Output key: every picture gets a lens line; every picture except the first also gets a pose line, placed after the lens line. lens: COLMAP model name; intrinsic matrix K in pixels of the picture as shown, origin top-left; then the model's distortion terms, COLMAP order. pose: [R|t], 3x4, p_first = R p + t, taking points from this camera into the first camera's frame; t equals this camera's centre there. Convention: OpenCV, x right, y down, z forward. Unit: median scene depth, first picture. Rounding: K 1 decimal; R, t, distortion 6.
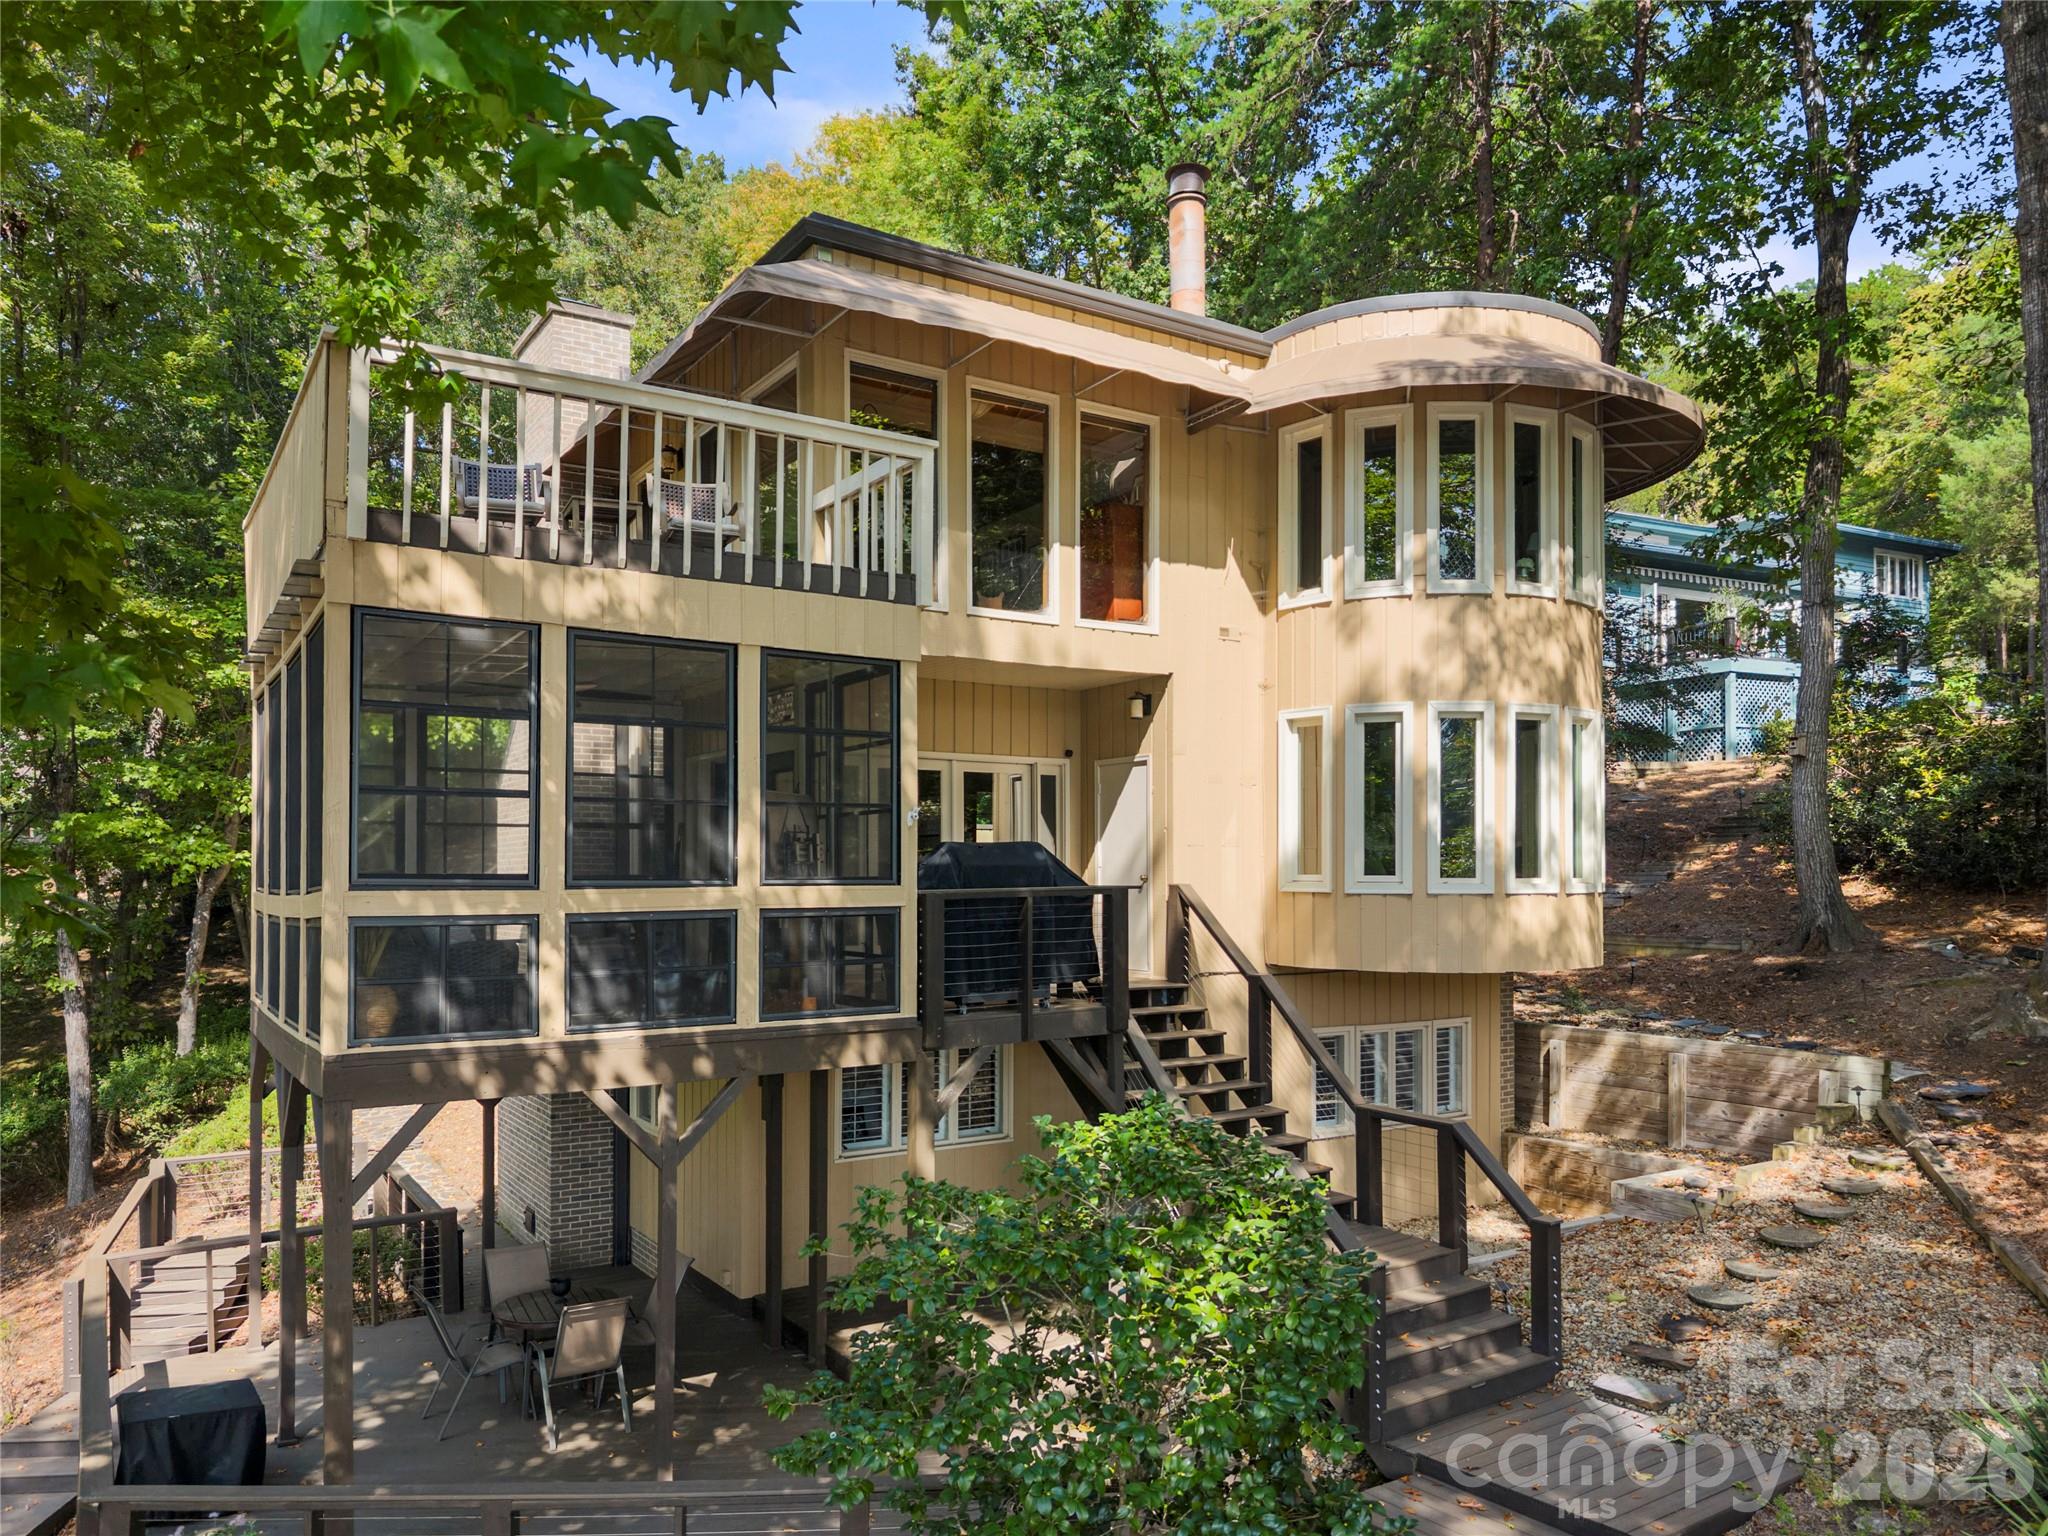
lens RADIAL K [[1438.3, 0, 1022.4], [0, 1438.3, 863.1], [0, 0, 1]] dist [-0.002727, -0.002803]
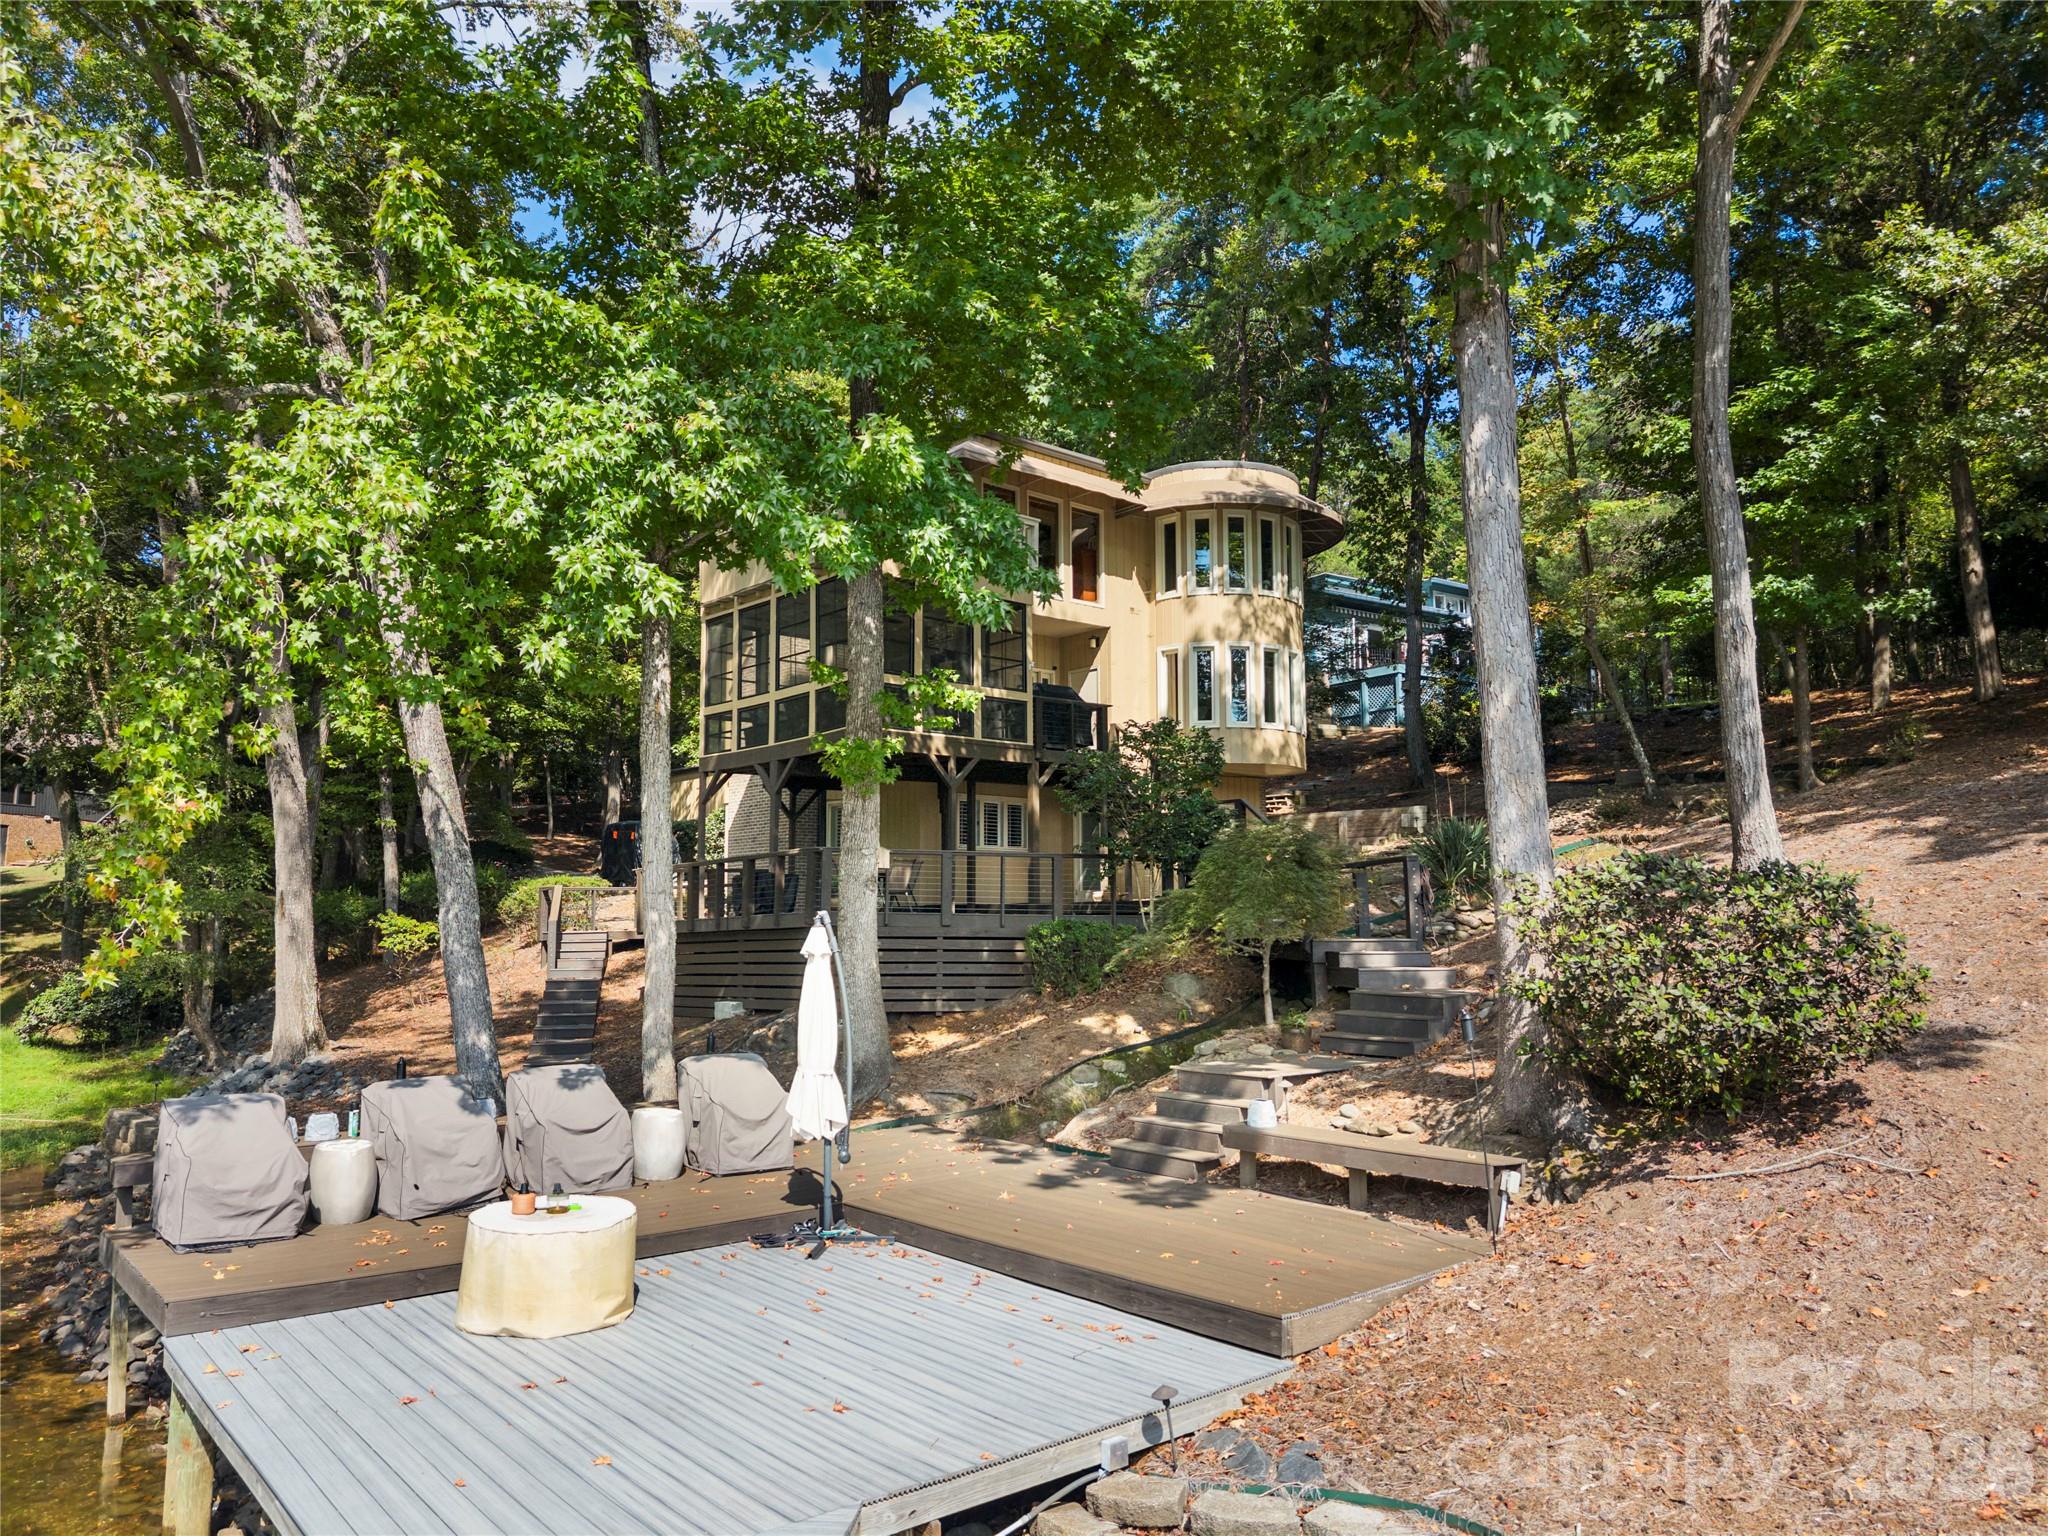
lens RADIAL K [[1375.8, 0, 1024.0], [0, 1375.8, 768.0], [0, 0, 1]] dist [0.020371, -0.000417]
pose [[0.988841, 0.012271, 0.148466, -0.331560], [0.002625, 0.995012, -0.099719, 0.288141], [-0.148950, 0.098995, 0.983877, -1.004677]]
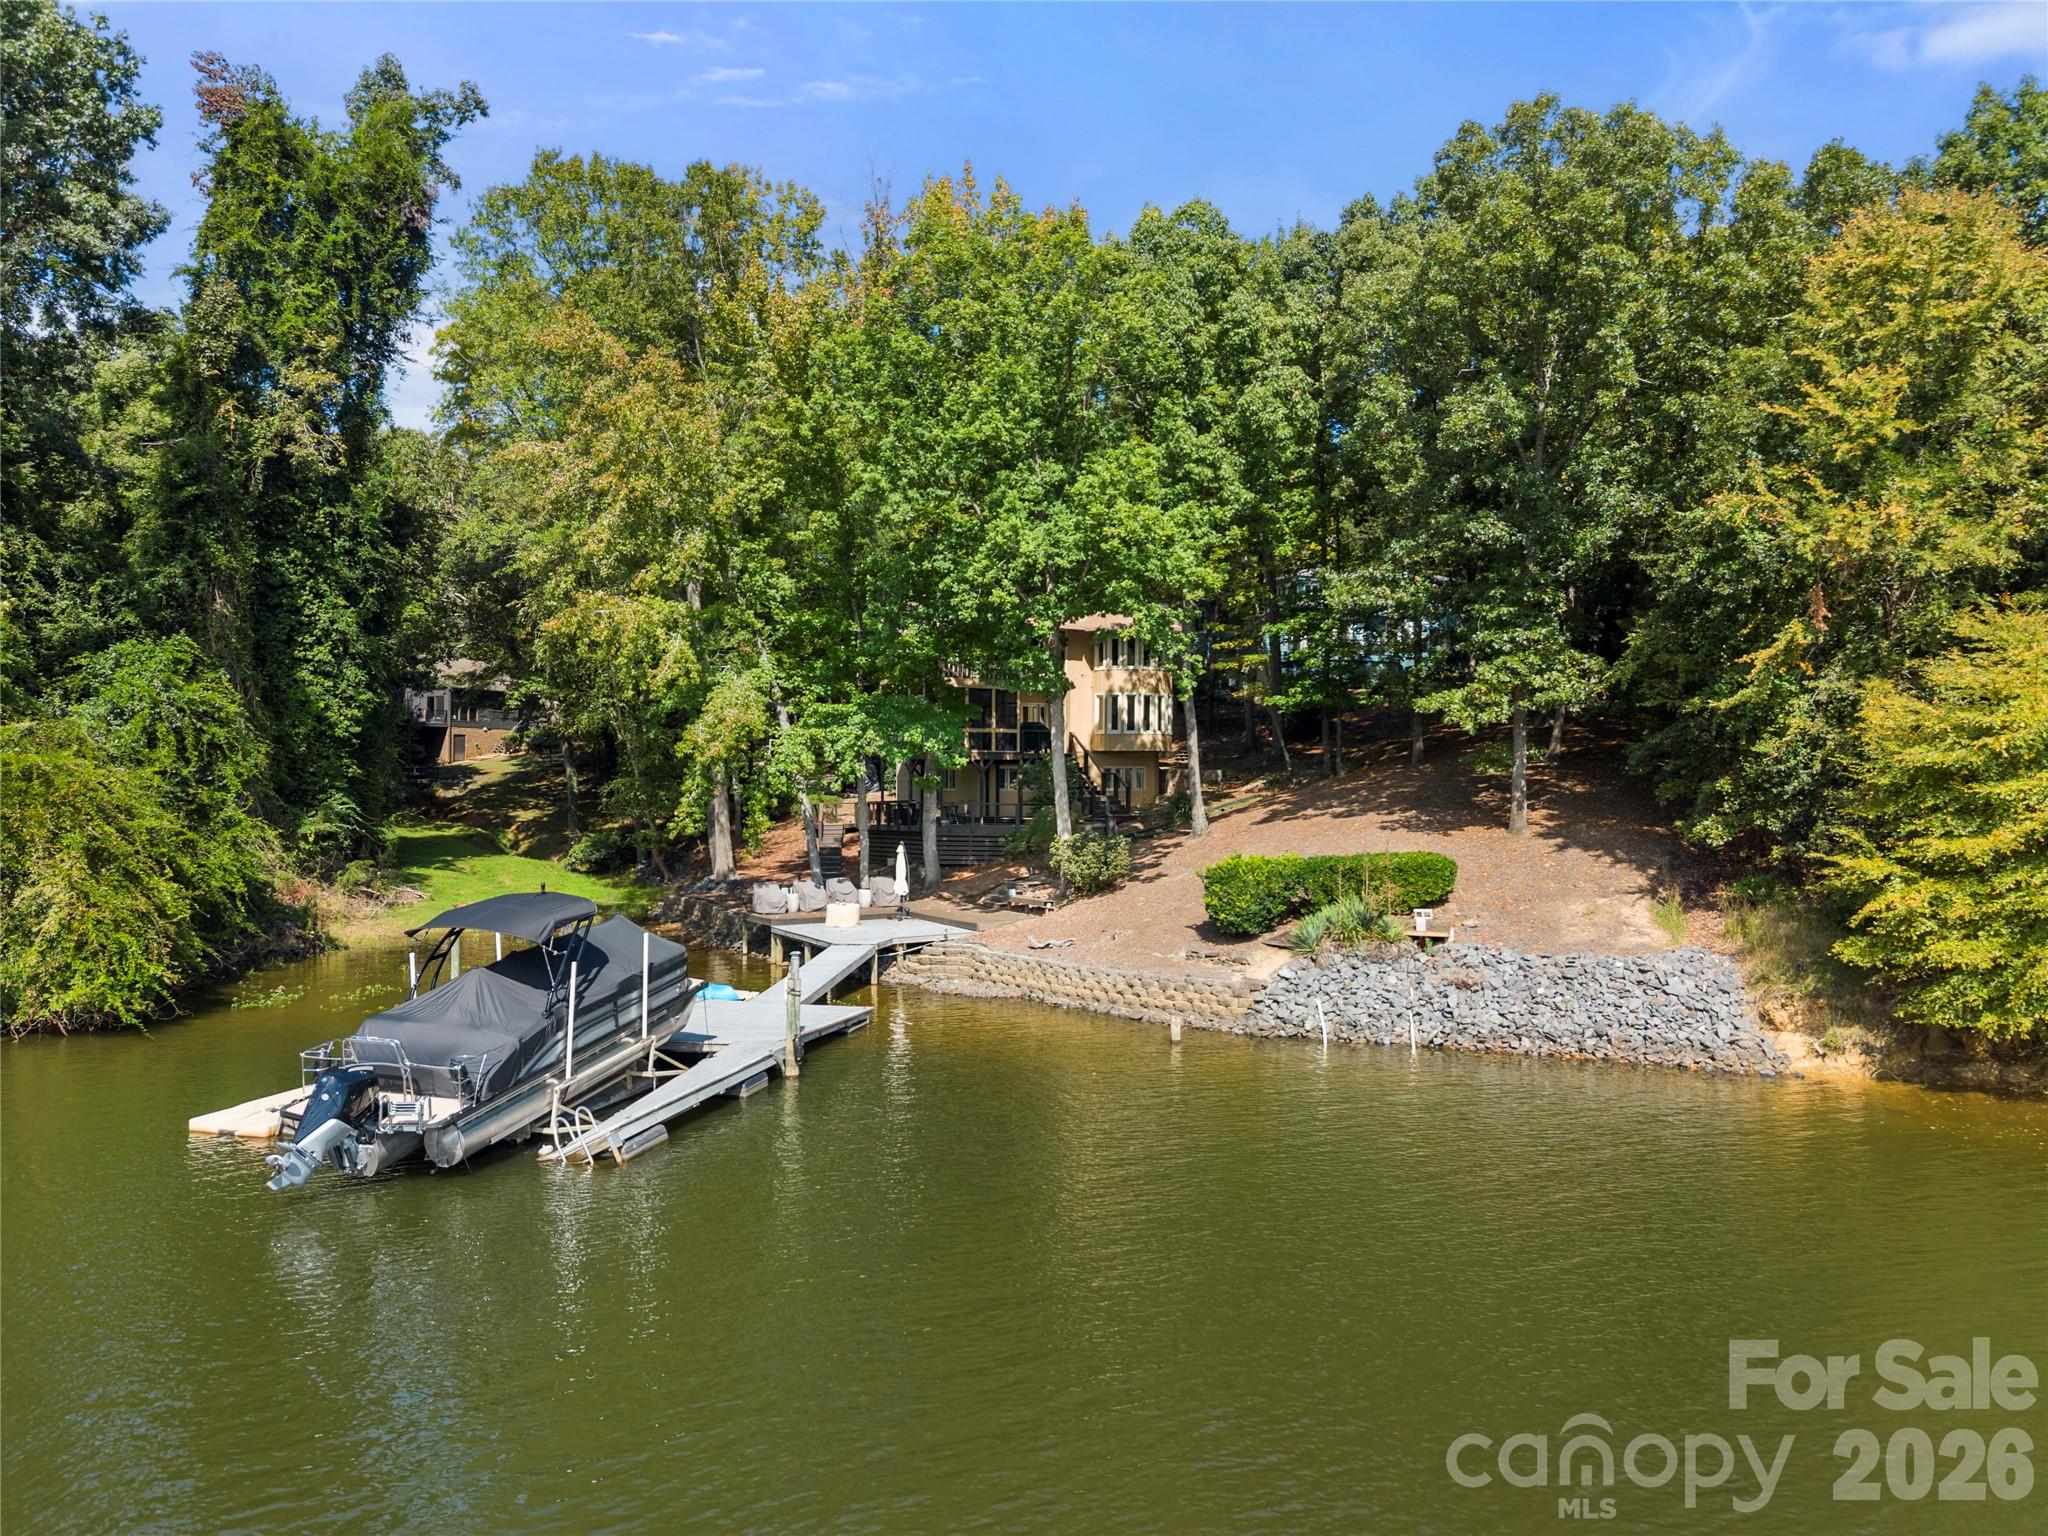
lens RADIAL K [[1375.8, 0, 1024.0], [0, 1375.8, 768.0], [0, 0, 1]] dist [0.020371, -0.000417]
pose [[0.999992, 0.003840, 0.001424, -0.048431], [-0.003851, 0.999961, 0.008007, 0.095798], [-0.001393, -0.008012, 0.999967, -3.406204]]
